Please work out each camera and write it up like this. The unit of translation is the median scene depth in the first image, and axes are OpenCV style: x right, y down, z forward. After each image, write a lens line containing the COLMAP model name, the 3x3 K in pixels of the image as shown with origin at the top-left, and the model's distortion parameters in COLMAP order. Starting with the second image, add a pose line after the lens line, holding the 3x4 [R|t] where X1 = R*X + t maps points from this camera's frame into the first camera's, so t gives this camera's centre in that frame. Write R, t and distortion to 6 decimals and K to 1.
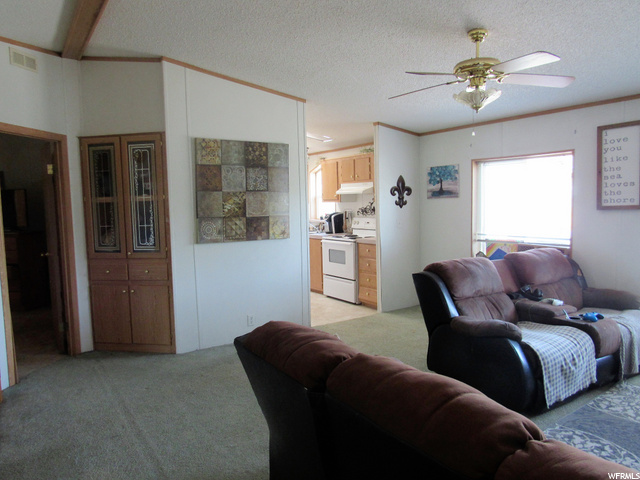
lens RADIAL K [[461.7, 0, 320.0], [0, 461.7, 240.0], [0, 0, 1]] dist [-0.022328, 0.005676]
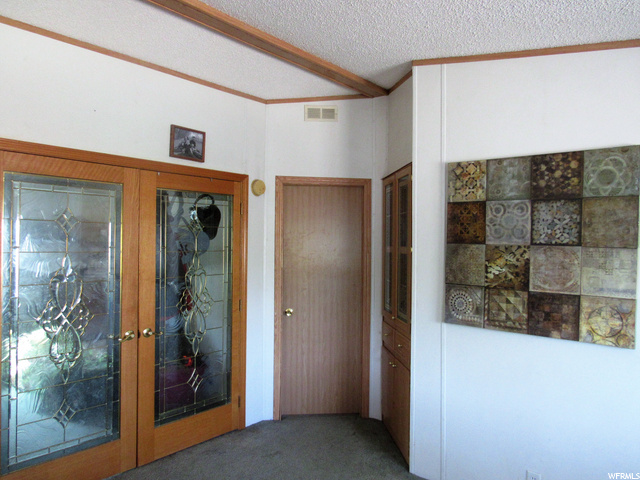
lens RADIAL K [[461.7, 0, 320.0], [0, 461.7, 240.0], [0, 0, 1]] dist [-0.022328, 0.005676]
pose [[0.271435, 0.024586, -0.962143, 0.311657], [-0.096143, 0.995366, -0.001689, -0.089531], [0.957643, 0.092962, 0.272541, 0.629963]]
